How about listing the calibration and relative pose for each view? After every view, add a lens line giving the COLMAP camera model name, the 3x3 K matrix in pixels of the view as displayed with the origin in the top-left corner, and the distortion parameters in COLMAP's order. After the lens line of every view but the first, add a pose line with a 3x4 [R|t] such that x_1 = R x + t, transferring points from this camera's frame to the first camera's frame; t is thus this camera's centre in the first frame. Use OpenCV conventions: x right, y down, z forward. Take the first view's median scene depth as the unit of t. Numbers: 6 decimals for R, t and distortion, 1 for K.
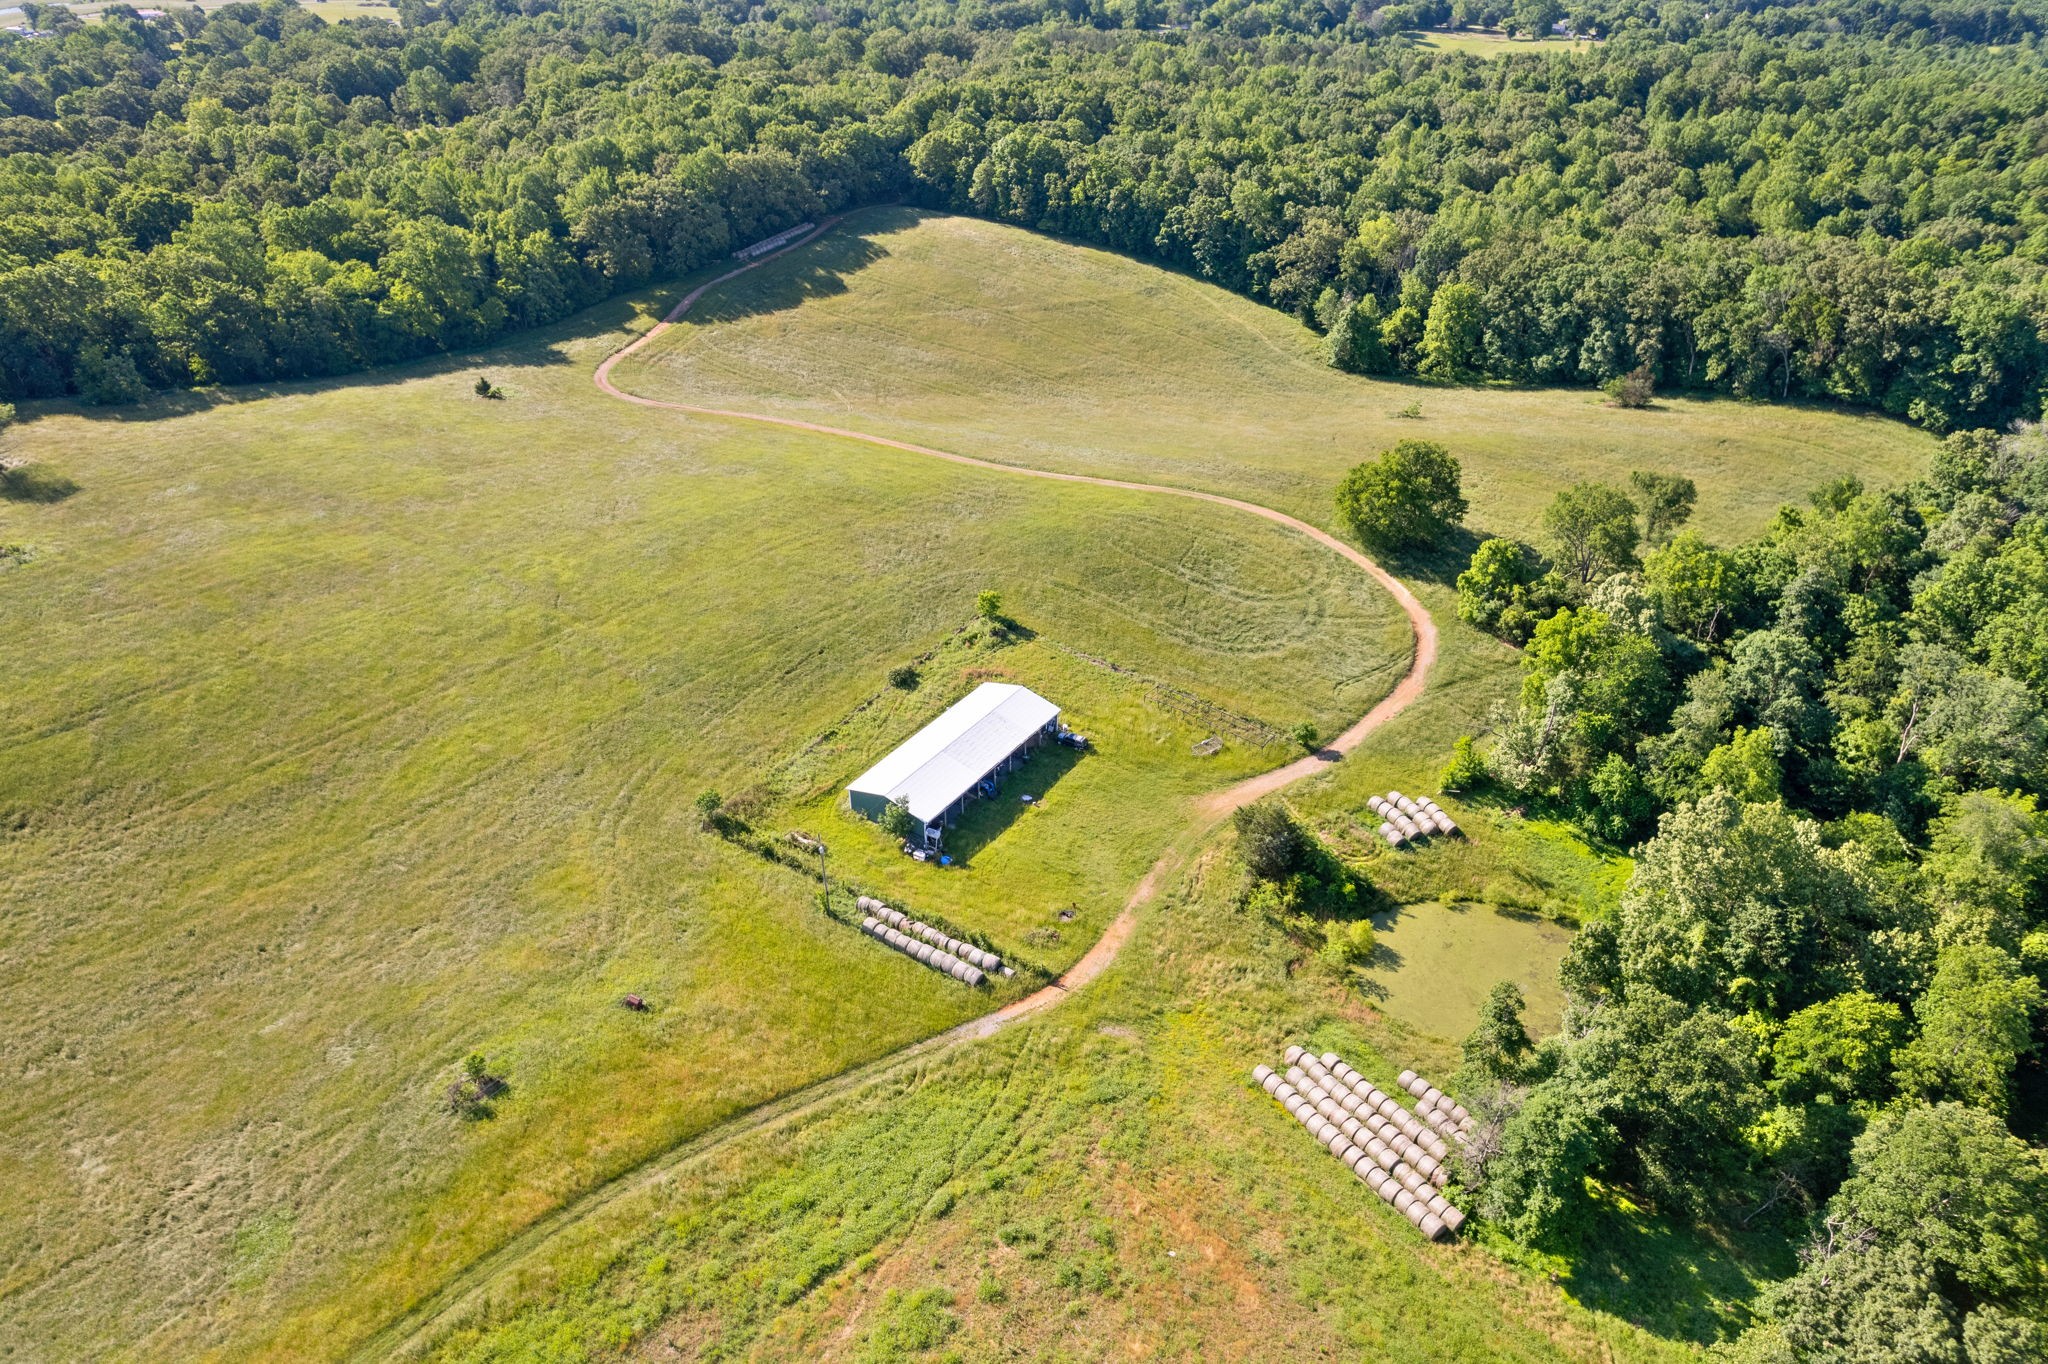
lens RADIAL K [[1278.9, 0, 1026.0], [0, 1278.9, 670.1], [0, 0, 1]] dist [-0.078647, 0.072588]
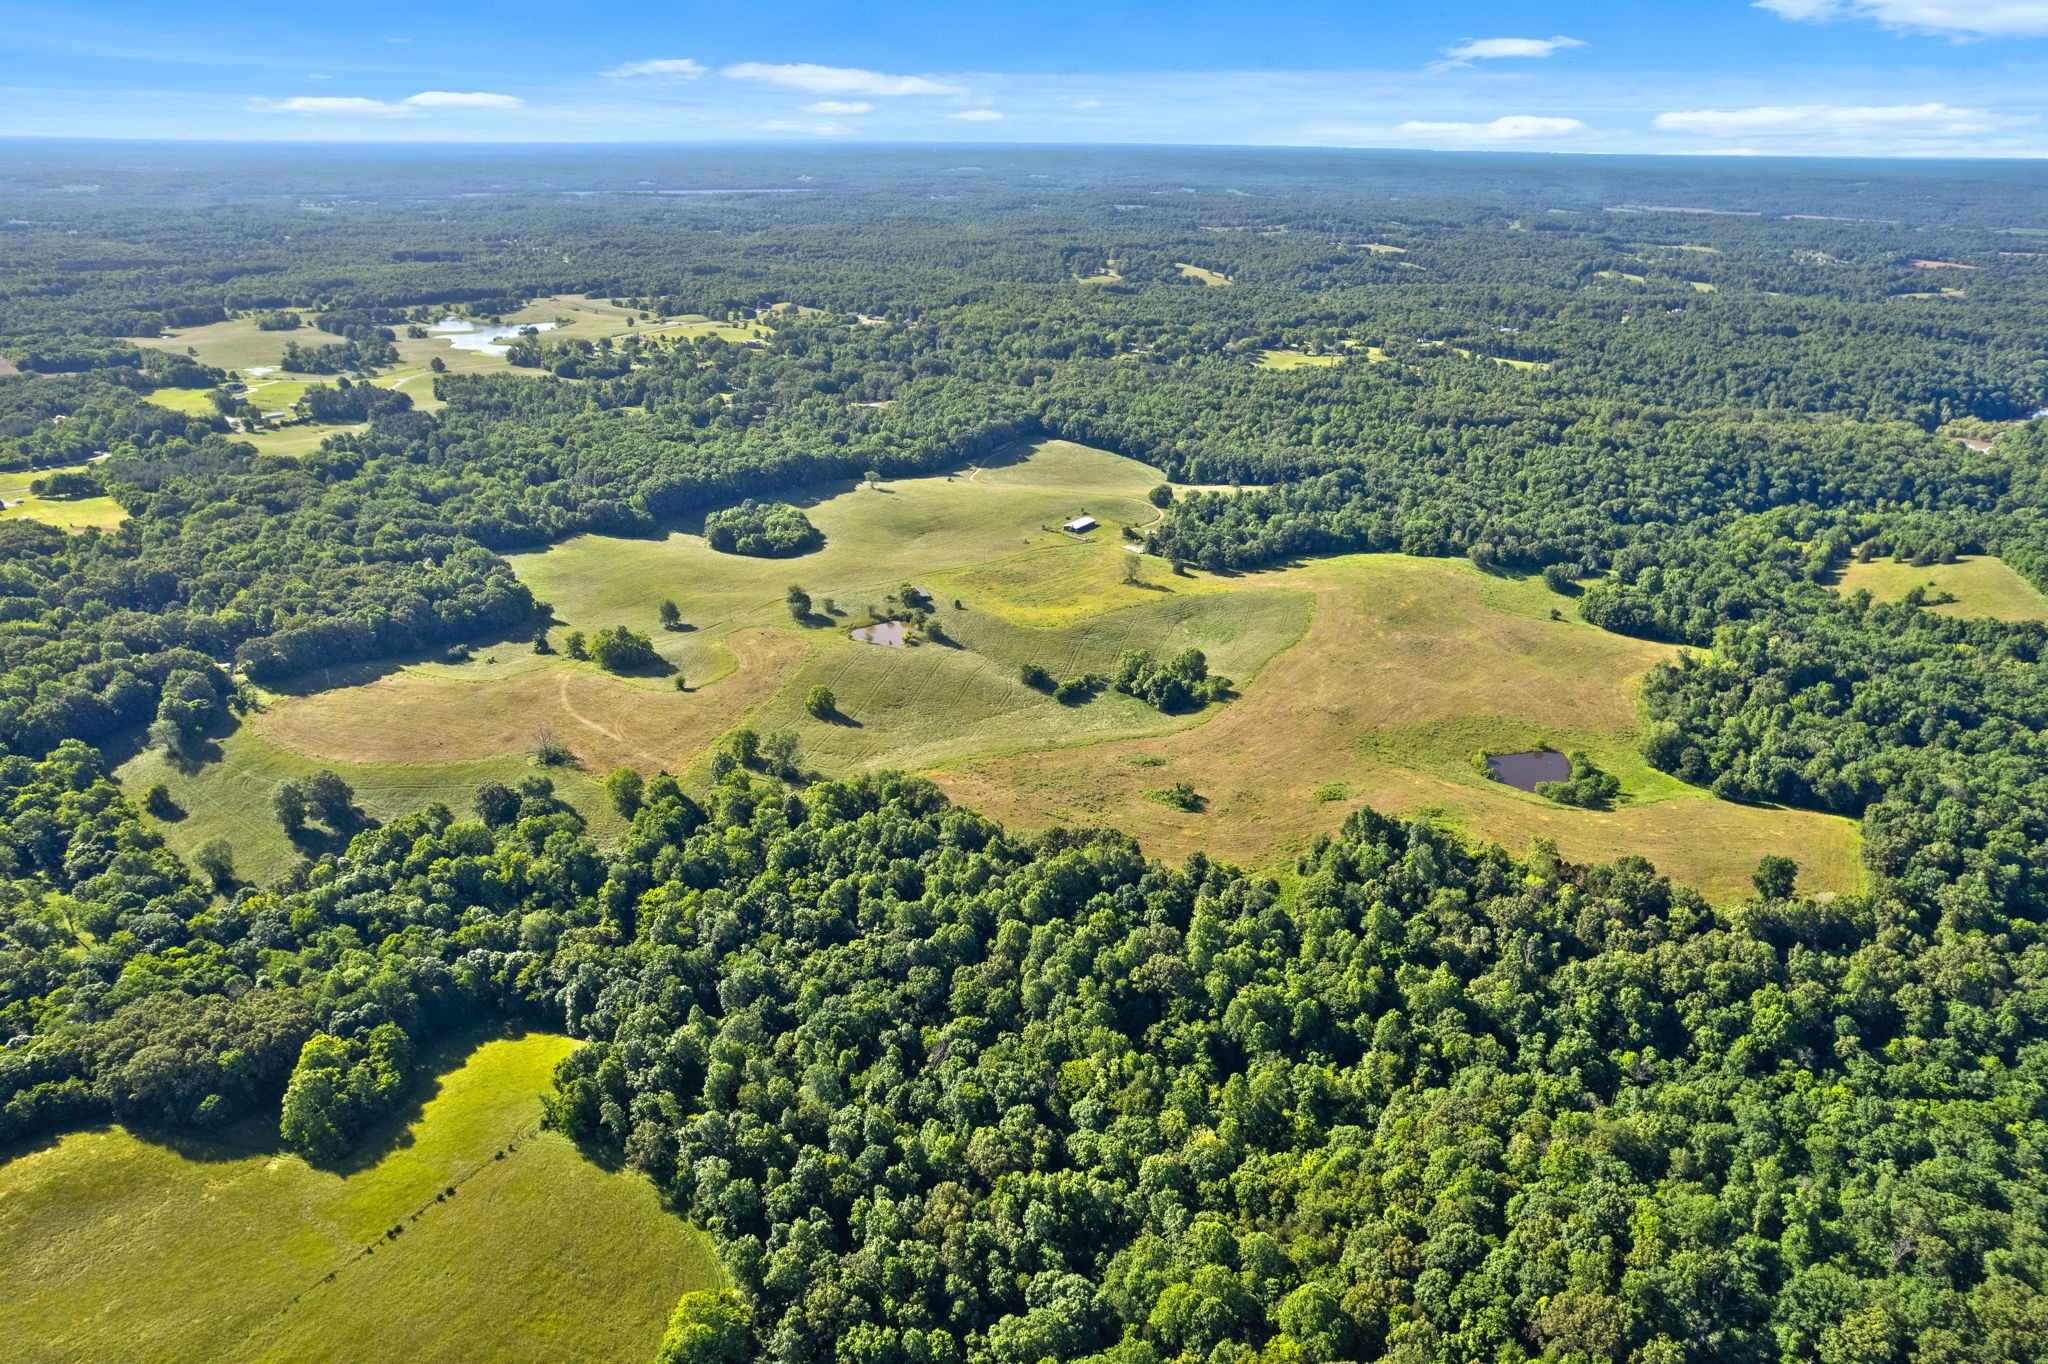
lens RADIAL K [[1359.9, 0, 984.5], [0, 1359.9, 675.7], [0, 0, 1]] dist [-0.079398, 0.080209]
pose [[0.999425, 0.013559, -0.031069, -0.137047], [-0.018488, 0.986235, -0.164311, 0.871042], [0.028413, 0.164791, 0.985919, -2.499004]]
